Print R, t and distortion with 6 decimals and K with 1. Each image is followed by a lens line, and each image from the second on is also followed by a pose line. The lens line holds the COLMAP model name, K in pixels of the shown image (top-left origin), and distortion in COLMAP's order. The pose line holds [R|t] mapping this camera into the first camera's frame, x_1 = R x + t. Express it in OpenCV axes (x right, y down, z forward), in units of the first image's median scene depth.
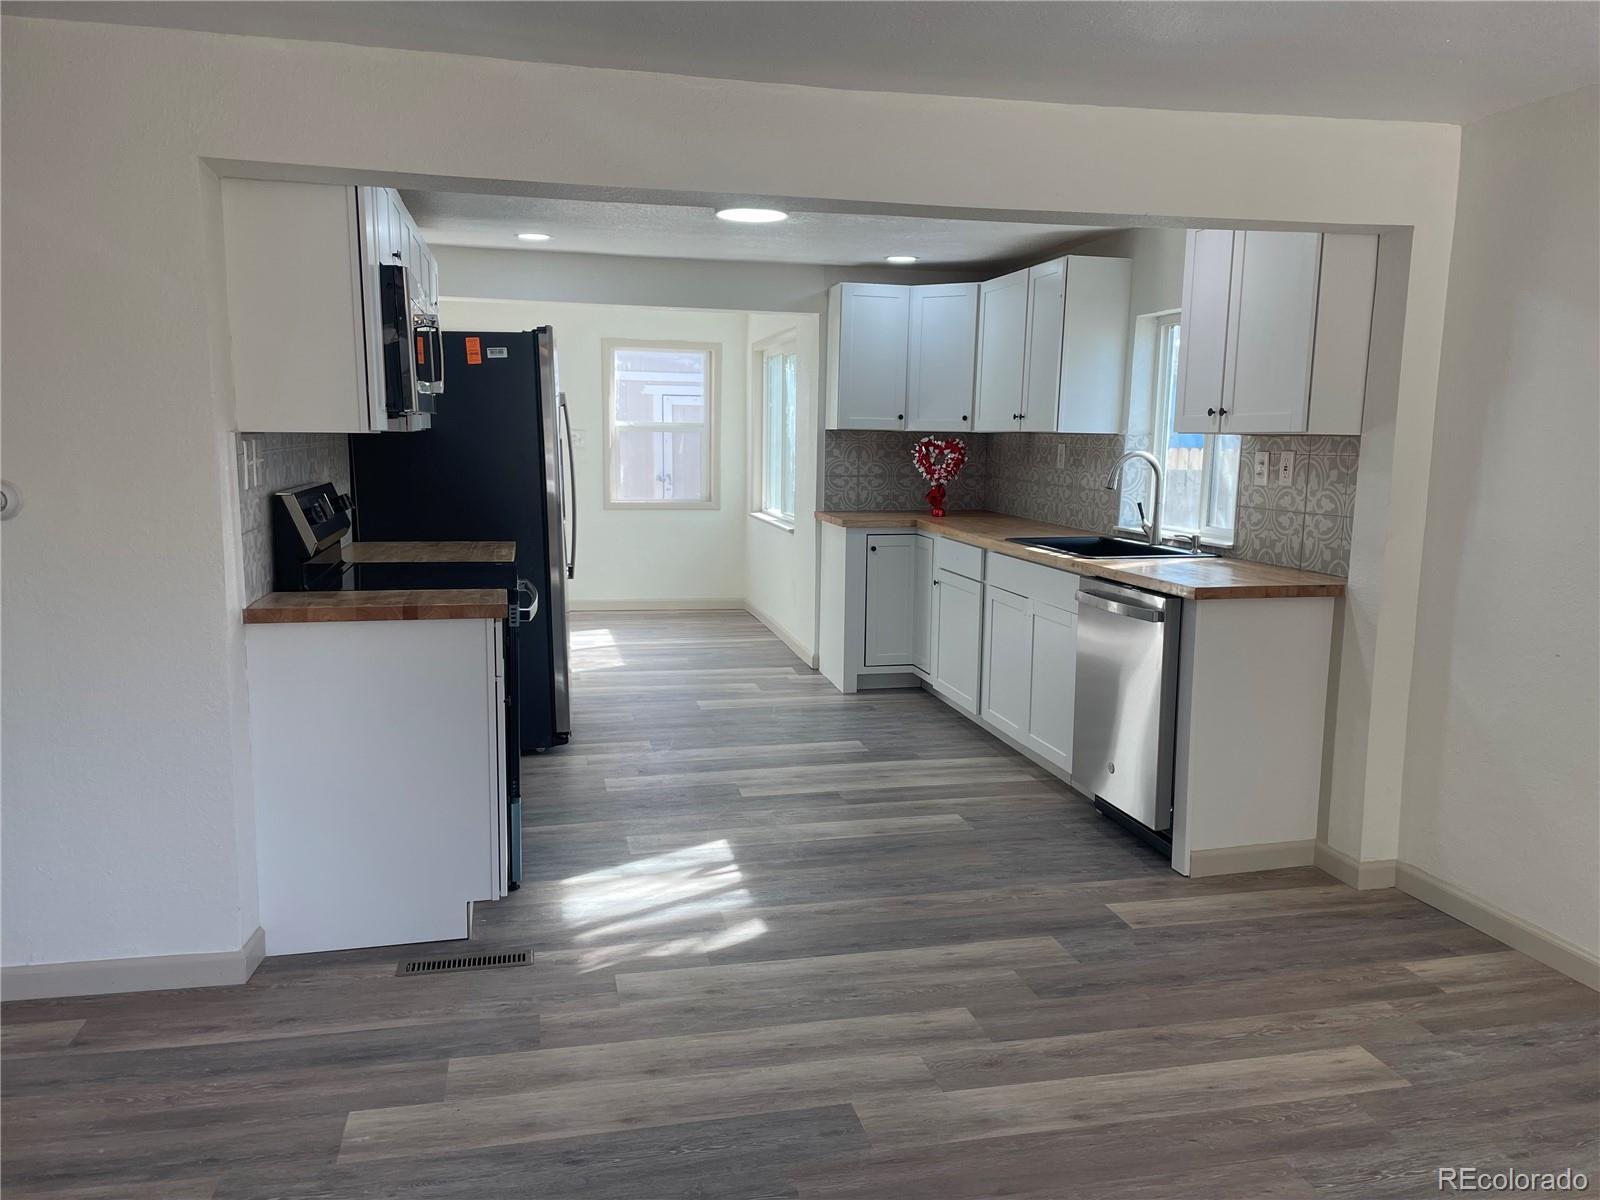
lens RADIAL K [[1189.5, 0, 799.9], [0, 1189.5, 604.0], [0, 0, 1]] dist [0.008342, -0.000013]
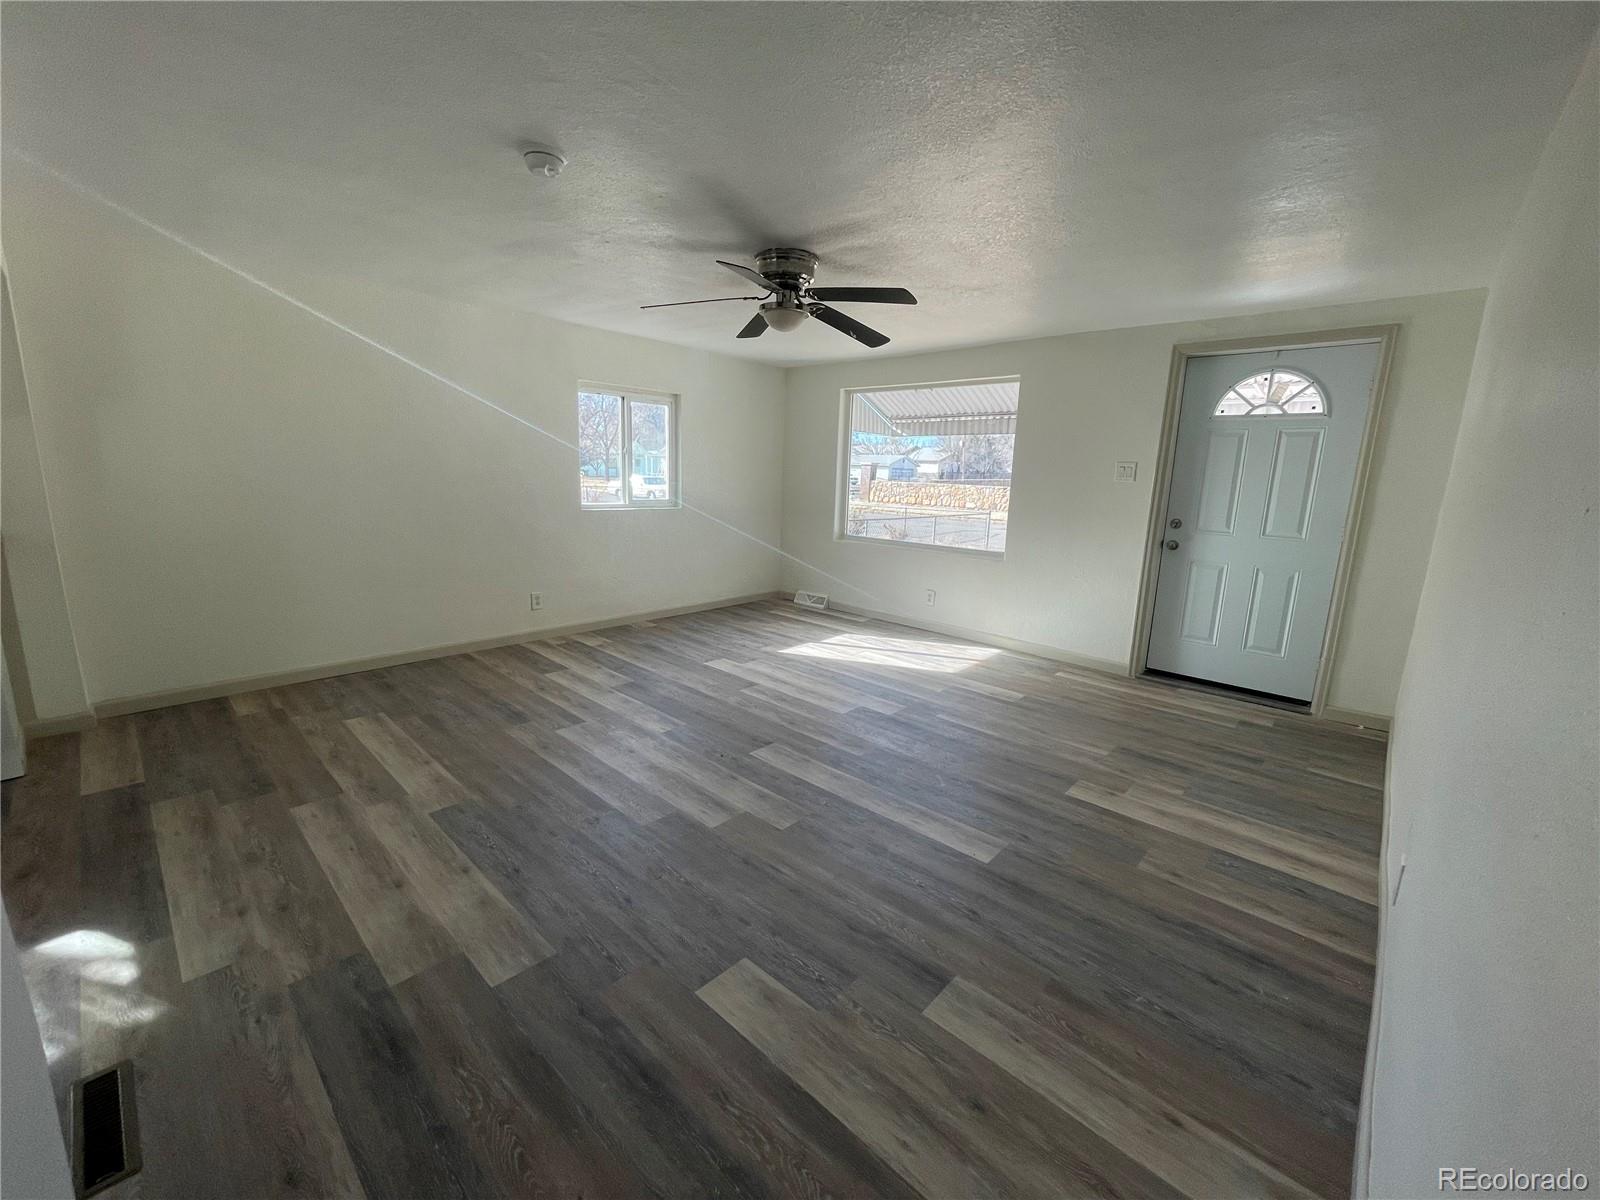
lens RADIAL K [[649.0, 0, 801.4], [0, 649.0, 593.6], [0, 0, 1]] dist [-0.002205, 0.000298]
pose [[-0.561368, -0.192461, 0.804875, -0.874924], [0.078405, 0.955838, 0.283243, -0.115606], [-0.823844, 0.222110, -0.521487, 0.849589]]
